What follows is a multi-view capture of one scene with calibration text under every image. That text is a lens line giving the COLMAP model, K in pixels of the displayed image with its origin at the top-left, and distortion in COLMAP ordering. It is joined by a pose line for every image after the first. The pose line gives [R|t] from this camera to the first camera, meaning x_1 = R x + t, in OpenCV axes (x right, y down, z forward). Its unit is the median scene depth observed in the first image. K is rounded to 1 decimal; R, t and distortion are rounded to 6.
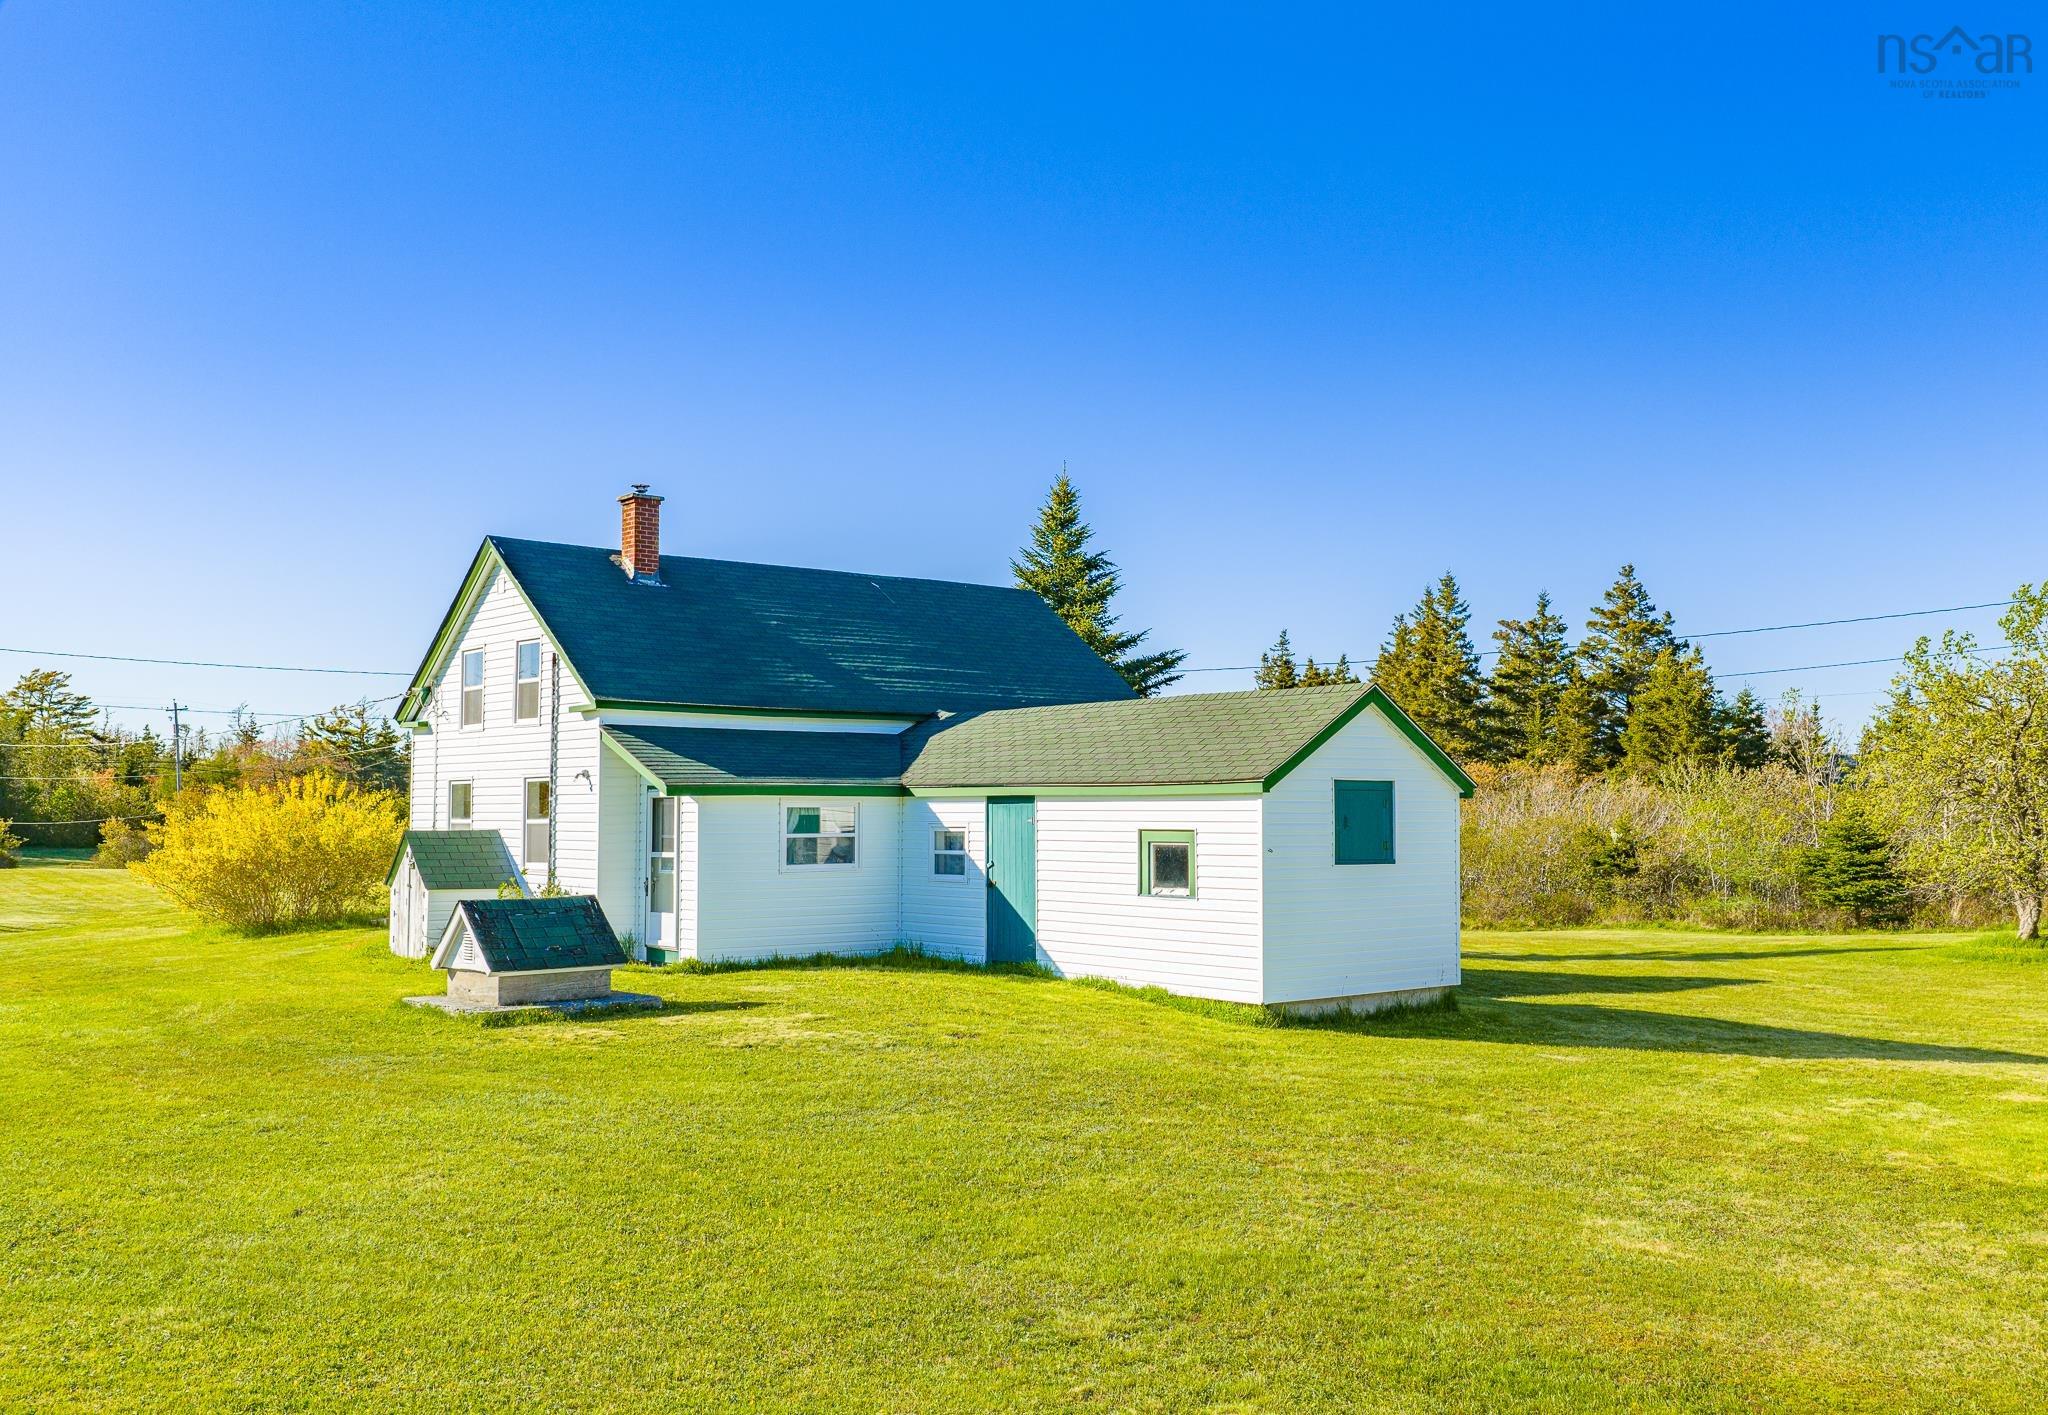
lens RADIAL K [[1812.6, 0, 1028.8], [0, 1812.6, 740.7], [0, 0, 1]] dist [-0.003411, -0.005043]
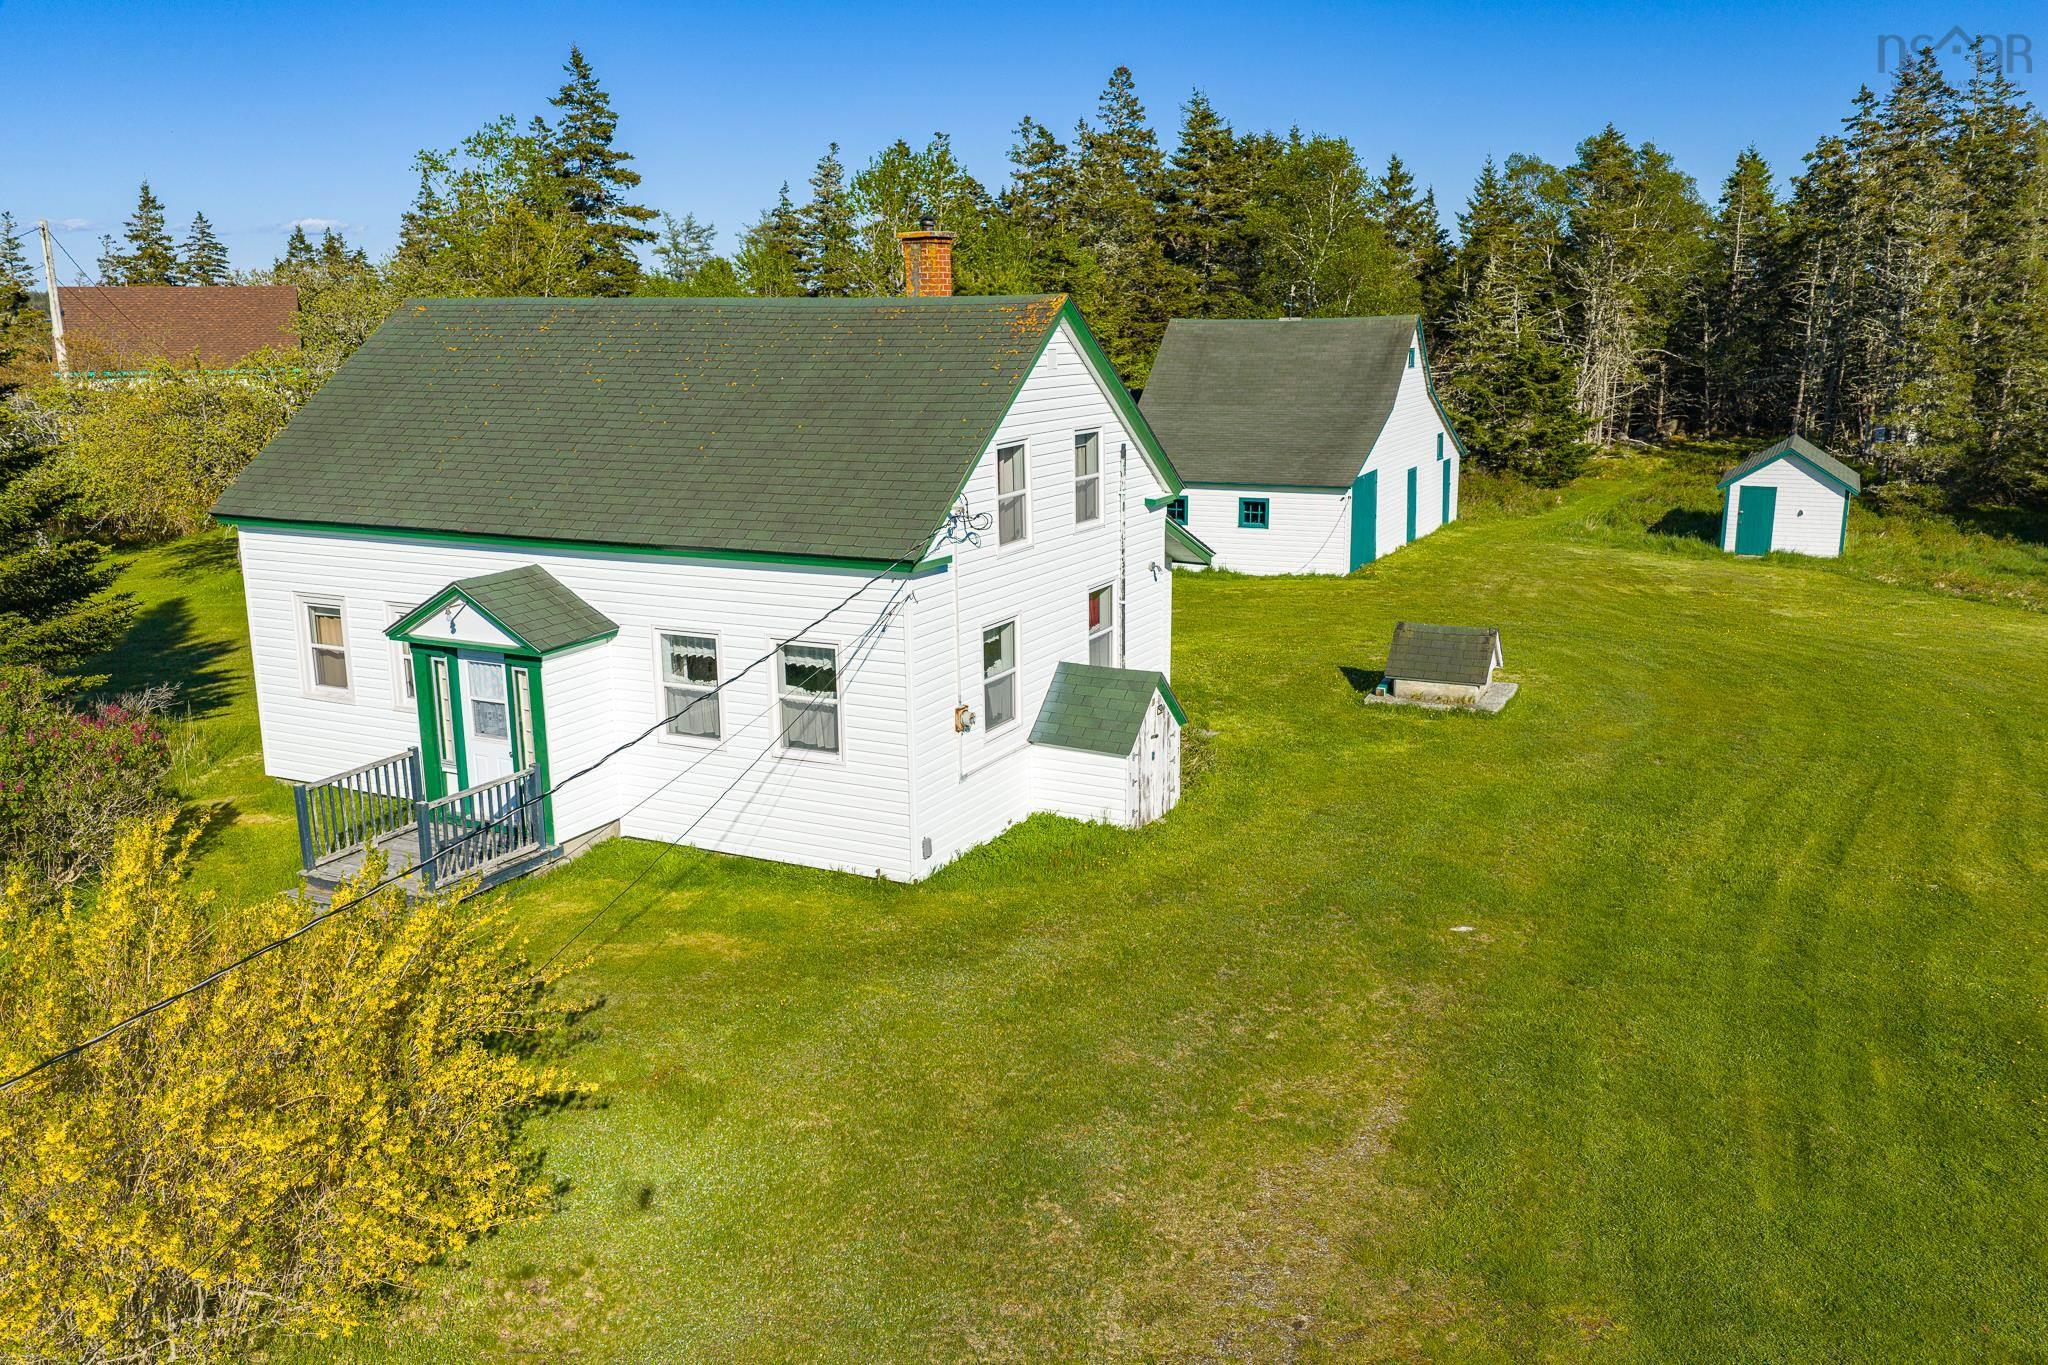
lens RADIAL K [[1675.2, 0, 1024.0], [0, 1675.2, 682.5], [0, 0, 1]] dist [-0.002865, -0.009356]
pose [[-0.394129, -0.197855, 0.897505, -0.993539], [-0.018444, 0.978058, 0.207514, -0.101015], [-0.918870, 0.065234, -0.389130, 1.344016]]
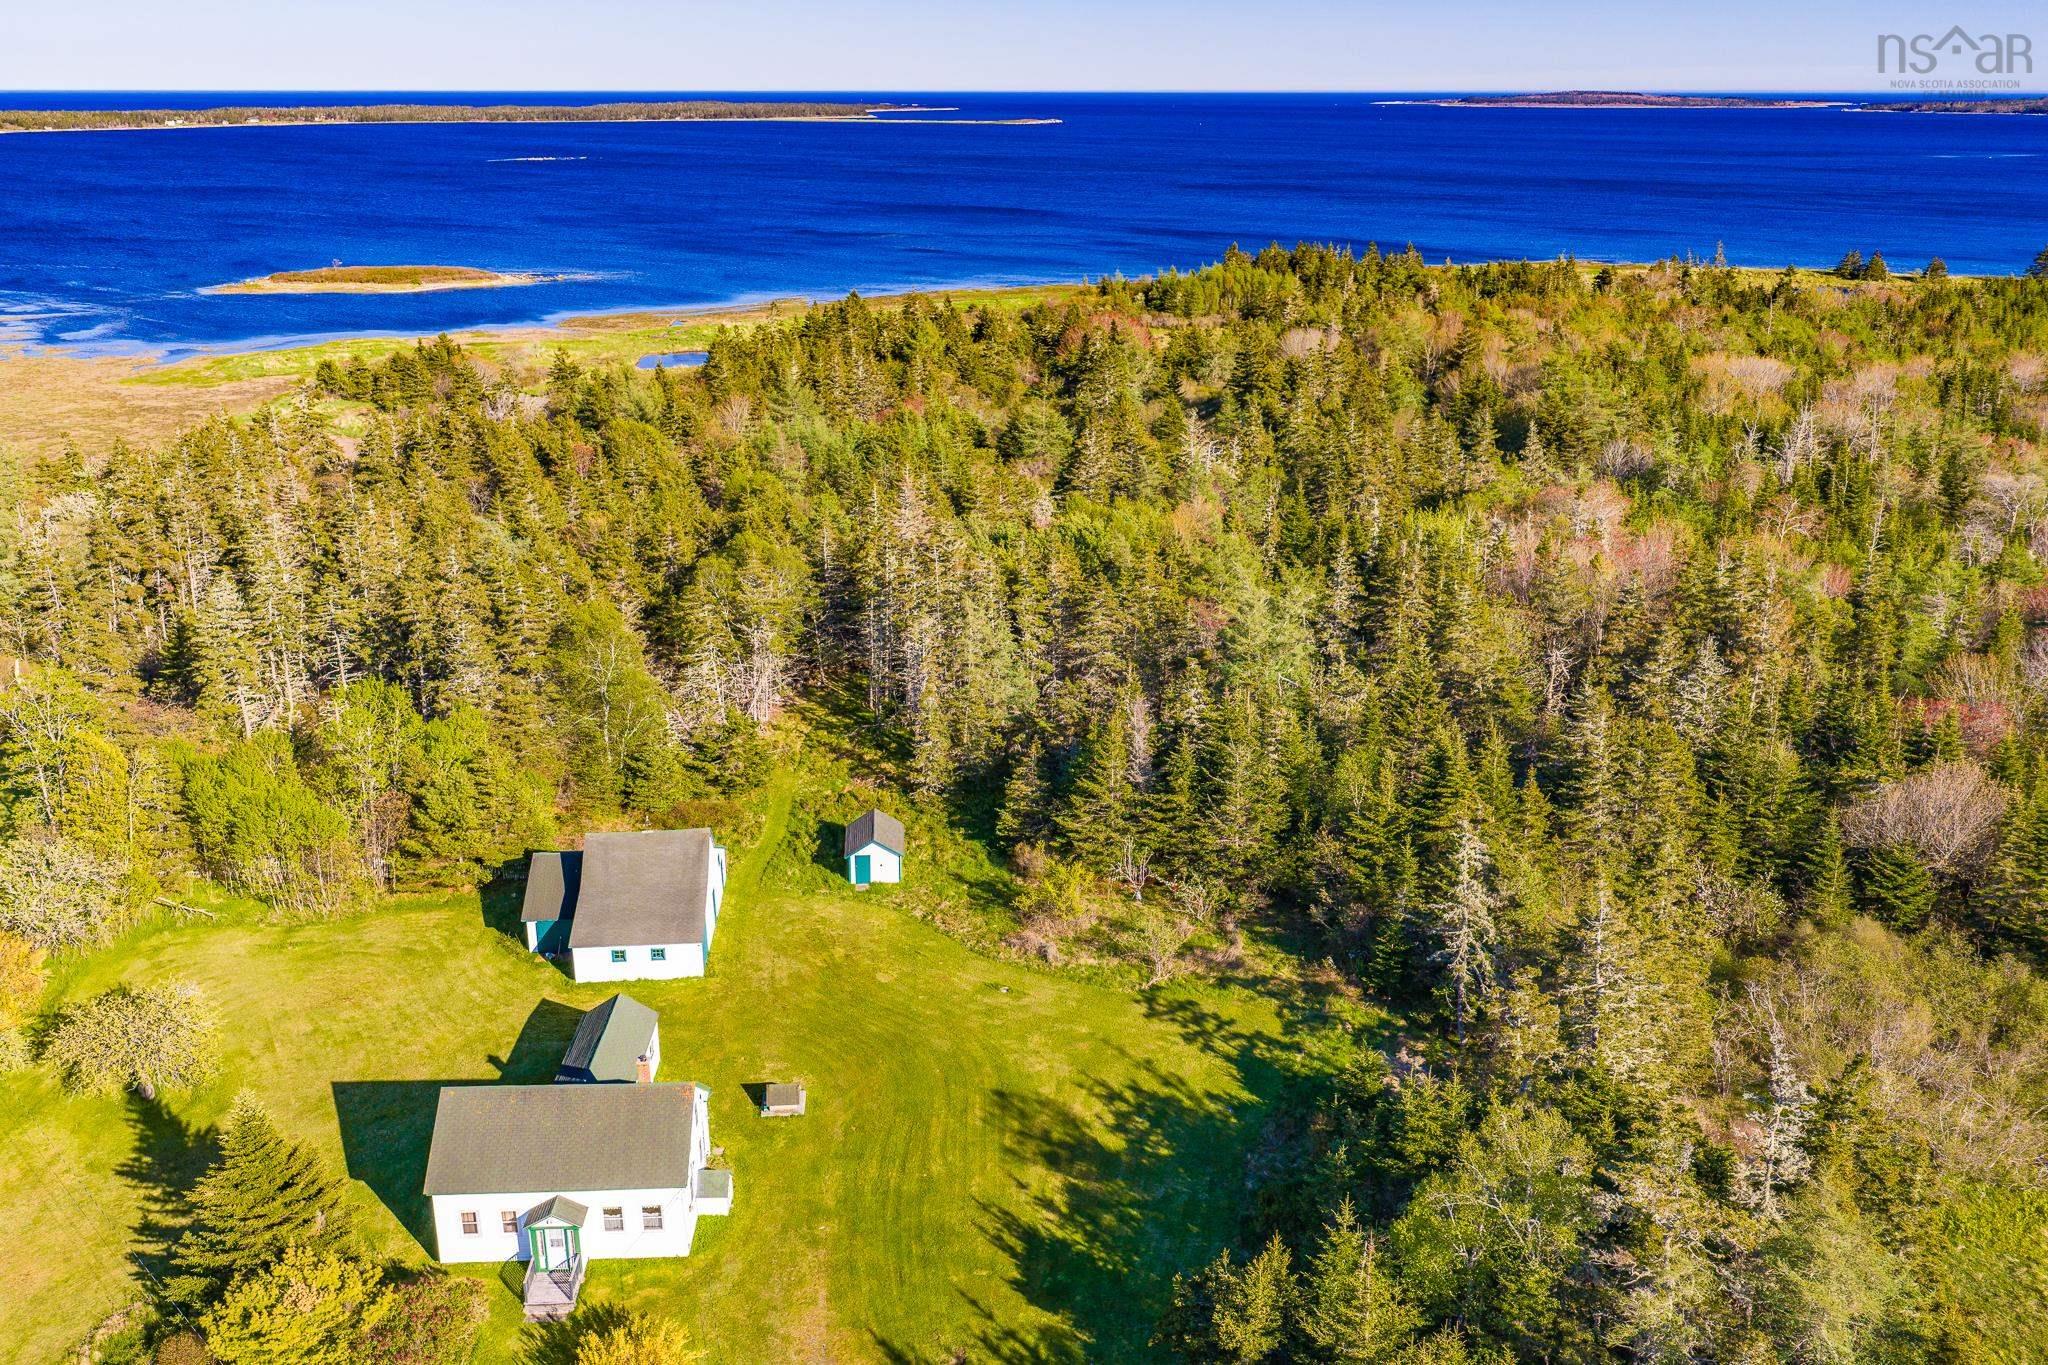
lens RADIAL K [[1729.6, 0, 1024.0], [0, 1729.6, 682.5], [0, 0, 1]] dist [0.011018, -0.004000]
pose [[-0.798802, -0.198994, 0.567729, -2.157184], [-0.020290, 0.952084, 0.305164, -1.564898], [-0.601251, 0.232247, -0.764564, 2.667486]]
